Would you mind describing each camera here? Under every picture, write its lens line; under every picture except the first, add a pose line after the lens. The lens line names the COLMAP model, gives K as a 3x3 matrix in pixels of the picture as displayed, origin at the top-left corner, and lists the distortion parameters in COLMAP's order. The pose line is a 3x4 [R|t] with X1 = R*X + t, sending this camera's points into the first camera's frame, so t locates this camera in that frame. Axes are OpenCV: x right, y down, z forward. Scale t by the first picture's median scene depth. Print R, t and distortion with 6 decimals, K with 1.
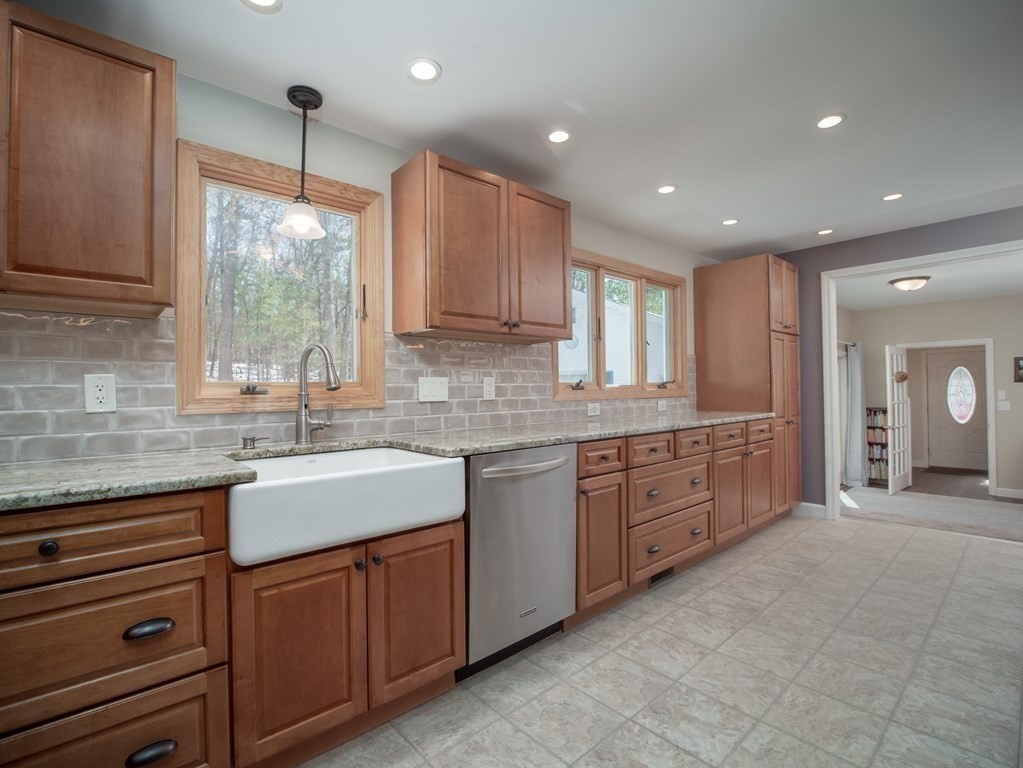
lens RADIAL K [[482.0, 0, 511.7], [0, 482.0, 385.4], [0, 0, 1]] dist [-0.020306, -0.000287]
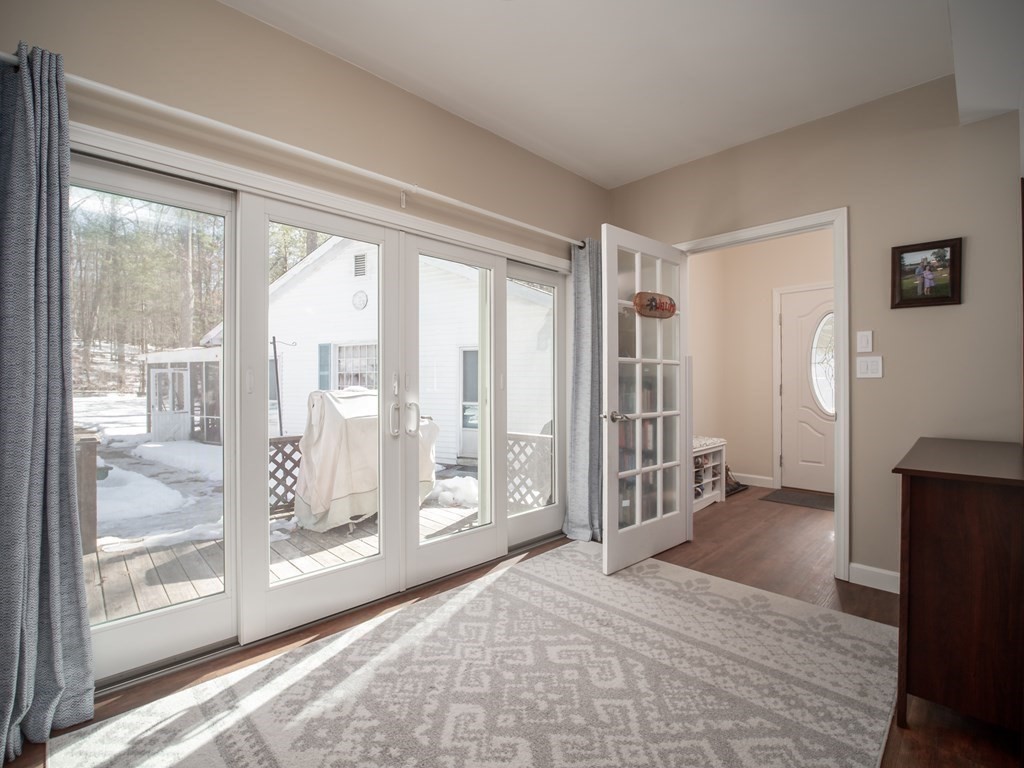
lens RADIAL K [[464.6, 0, 509.4], [0, 464.6, 396.6], [0, 0, 1]] dist [-0.027283, -0.000661]
pose [[0.999130, 0.010989, 0.040232, 2.444614], [-0.012523, 0.999196, 0.038074, 0.196545], [-0.039781, -0.038545, 0.998465, 2.086507]]
